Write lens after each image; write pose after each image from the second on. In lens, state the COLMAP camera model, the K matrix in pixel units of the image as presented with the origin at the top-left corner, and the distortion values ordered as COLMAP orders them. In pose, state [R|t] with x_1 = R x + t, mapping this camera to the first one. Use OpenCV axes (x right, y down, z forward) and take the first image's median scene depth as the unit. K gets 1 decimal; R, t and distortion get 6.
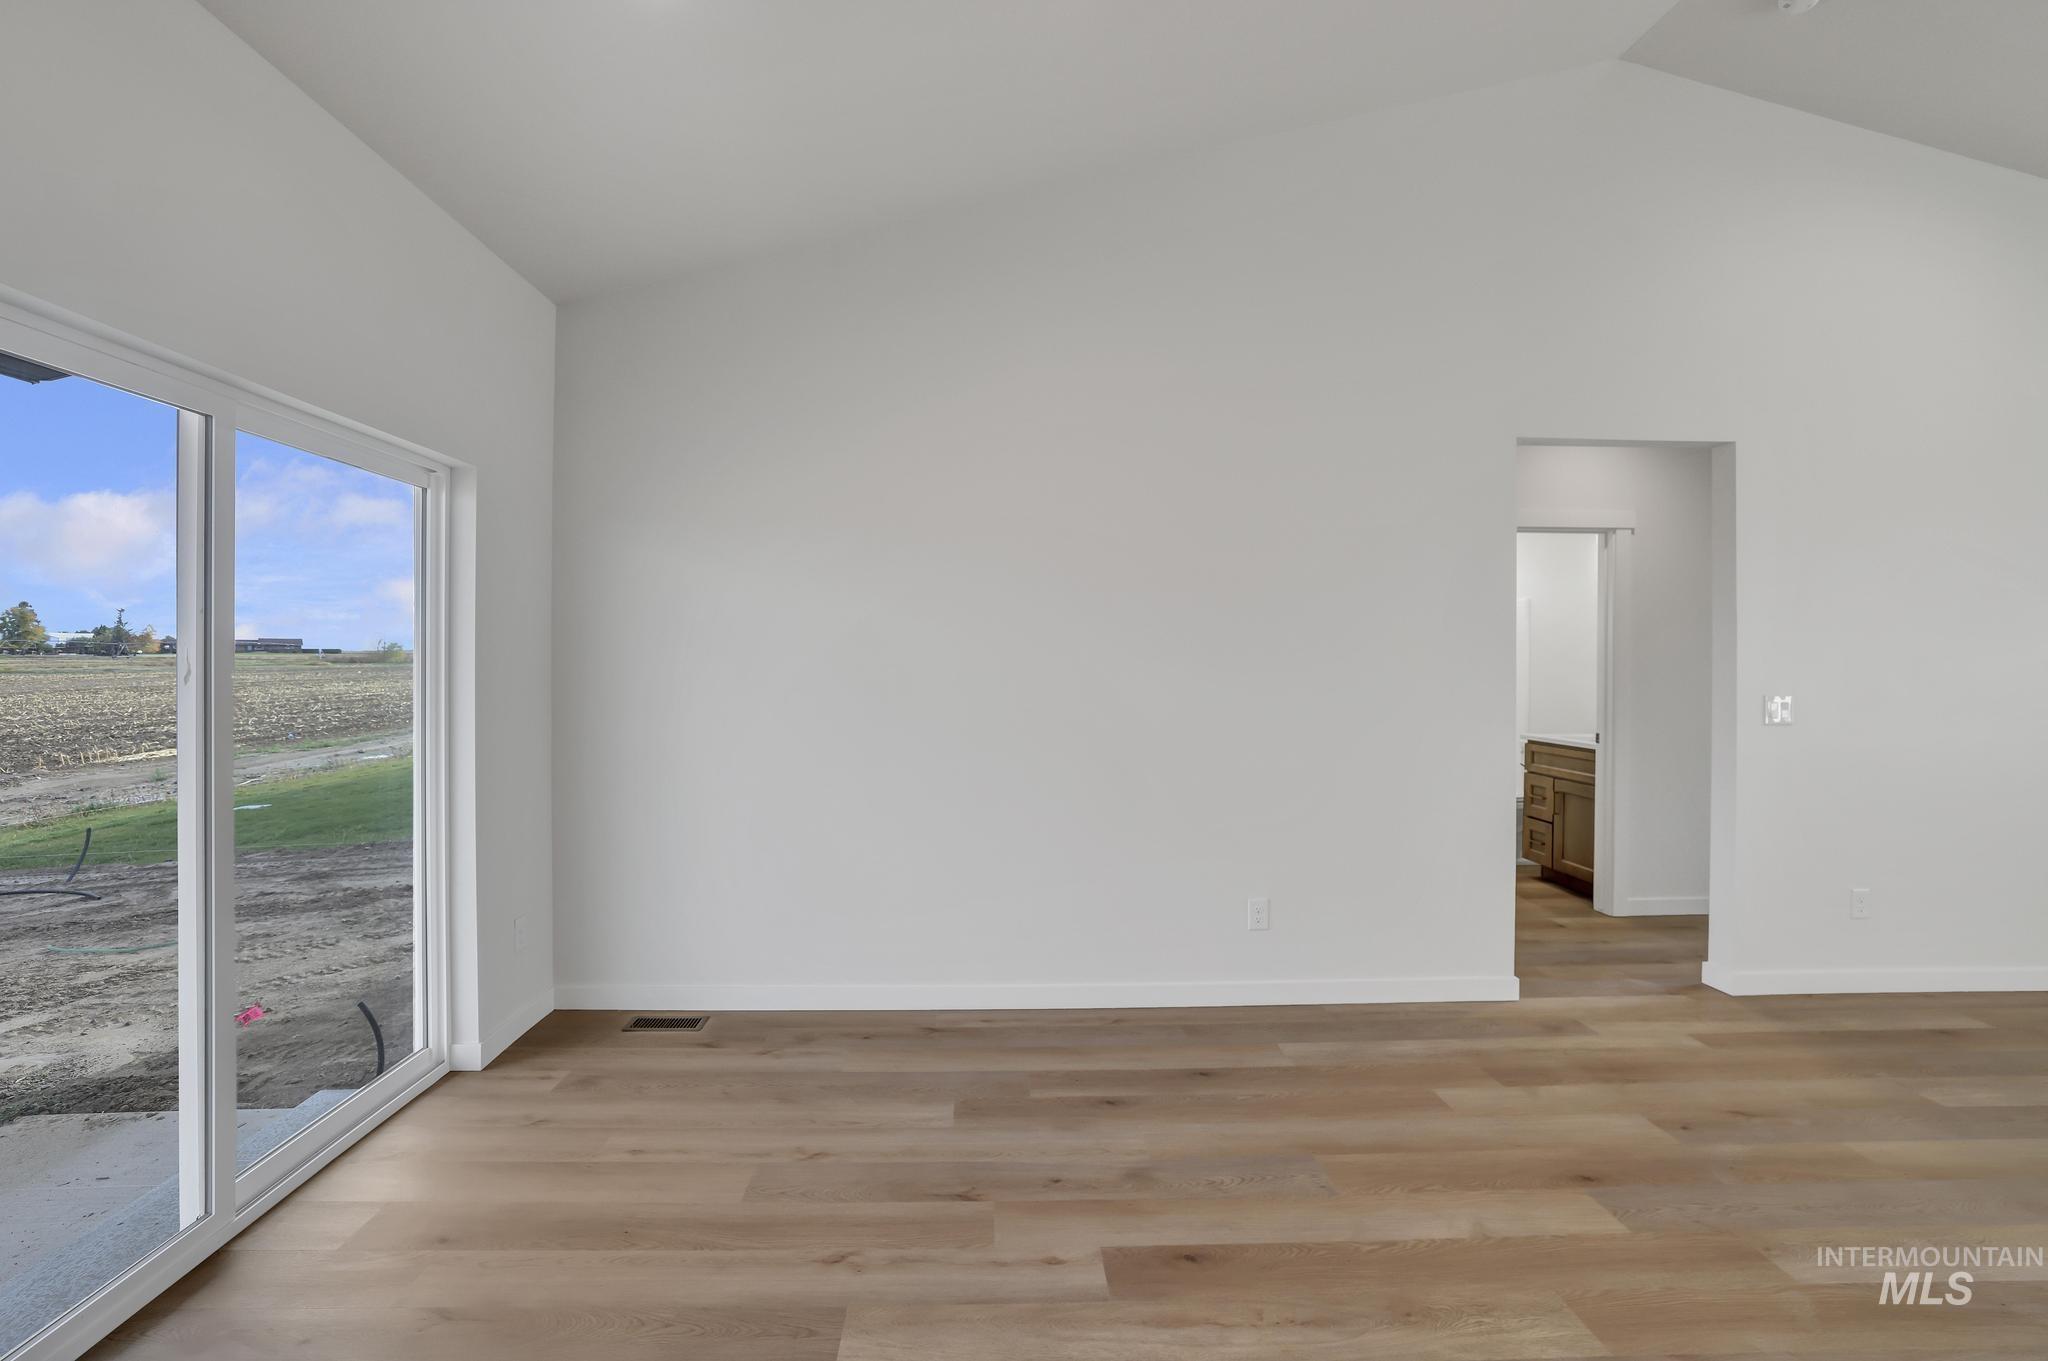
lens RADIAL K [[882.7, 0, 1019.0], [0, 882.7, 675.6], [0, 0, 1]] dist [0.000815, 0.015089]
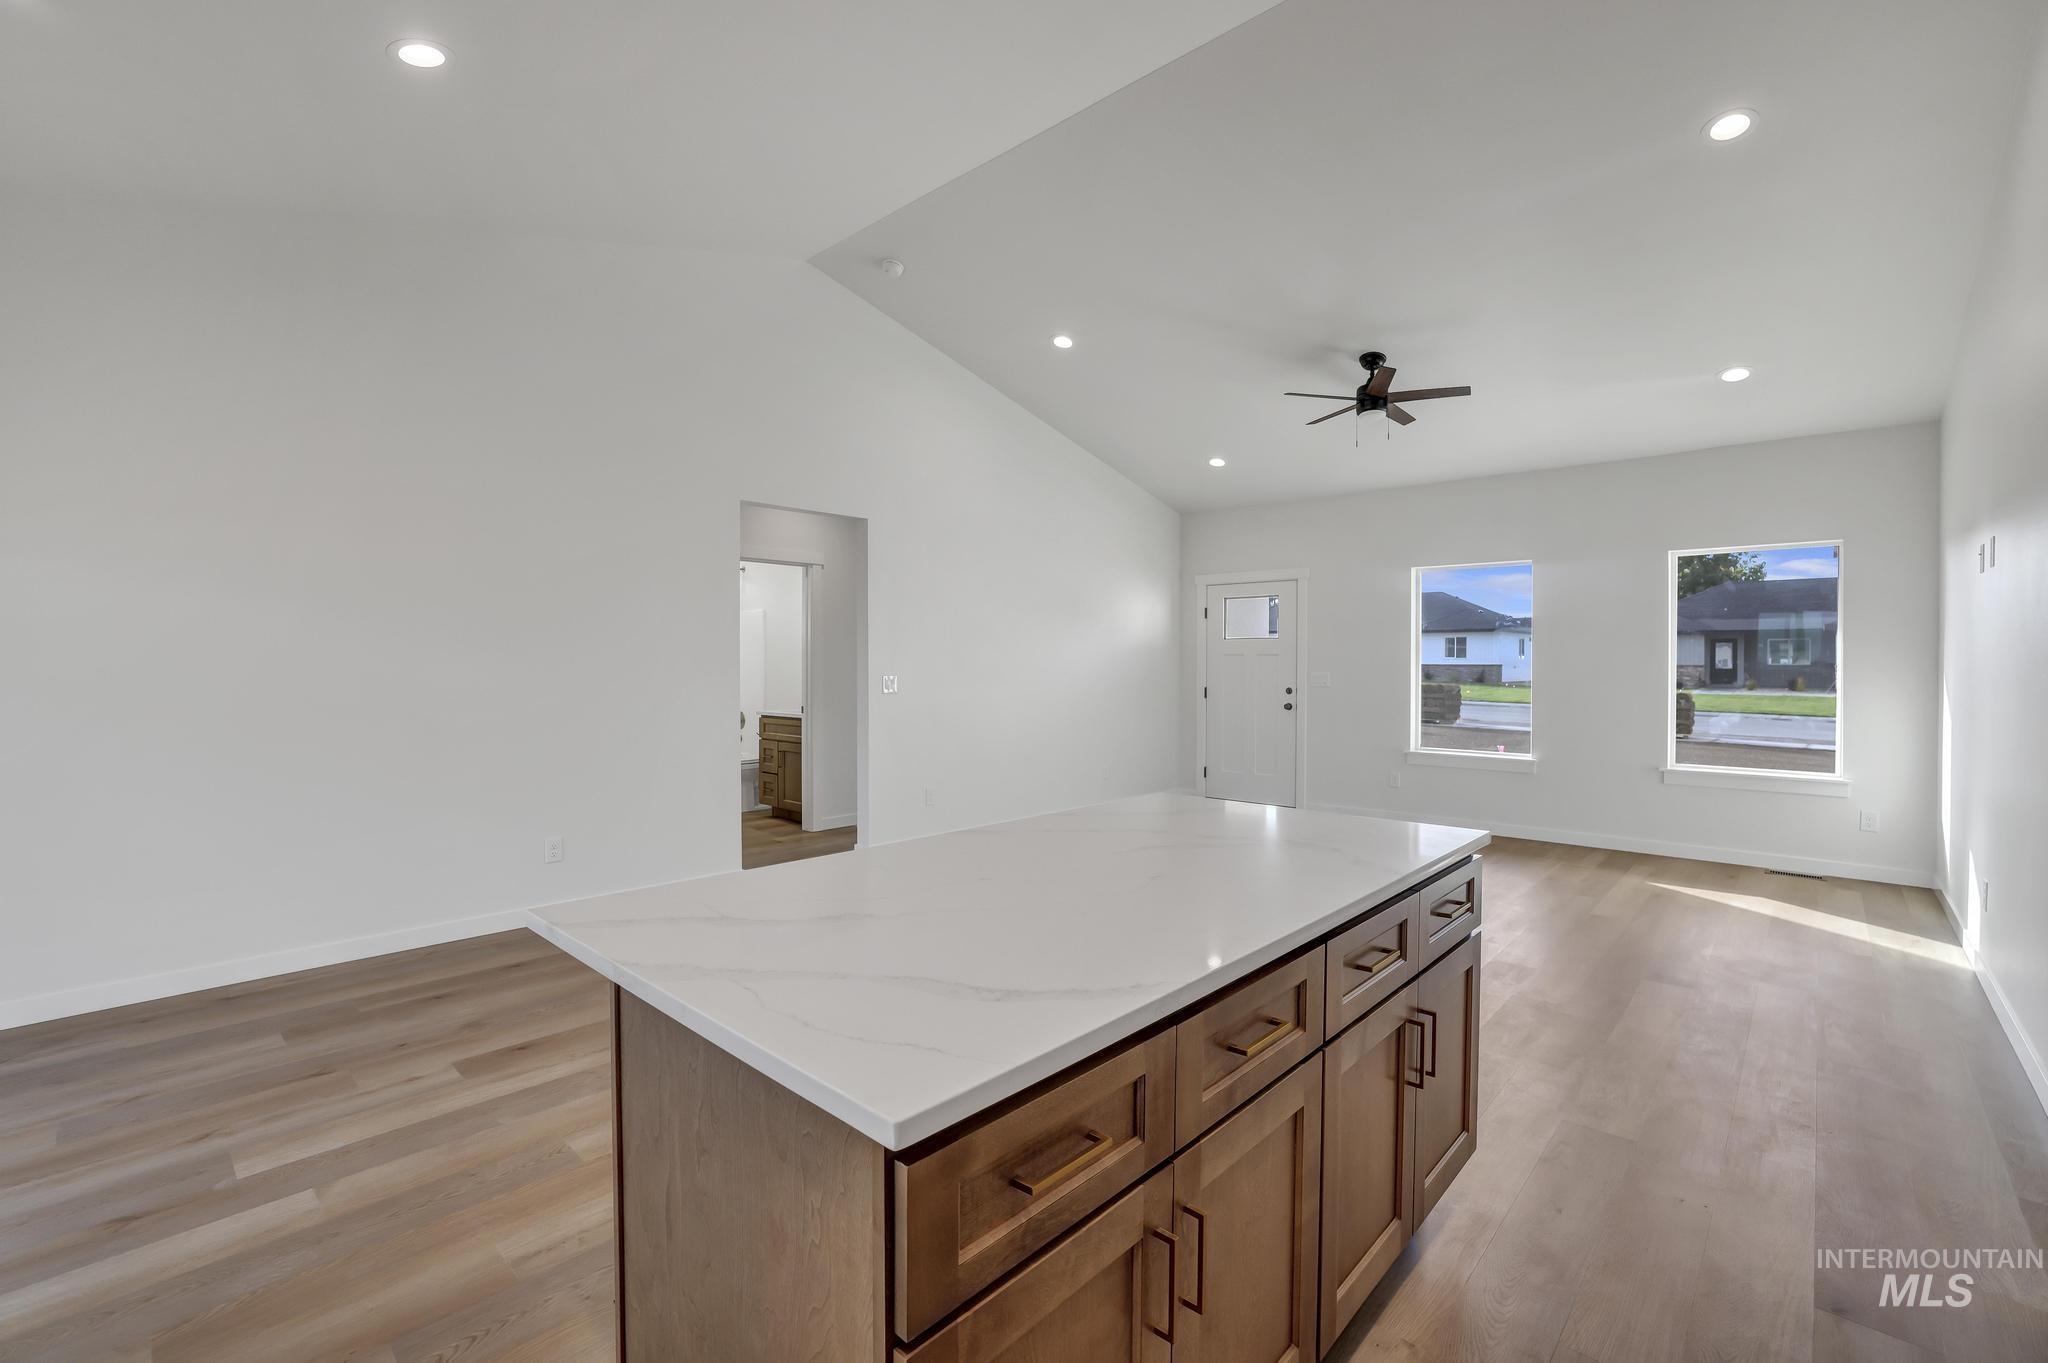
lens RADIAL K [[882.7, 0, 1019.0], [0, 882.7, 676.6], [0, 0, 1]] dist [0.000815, 0.015089]
pose [[0.712667, -0.018371, 0.701261, -0.109767], [0.013173, 0.999831, 0.012806, 0.003374], [-0.701378, 0.000111, 0.712789, -0.298439]]
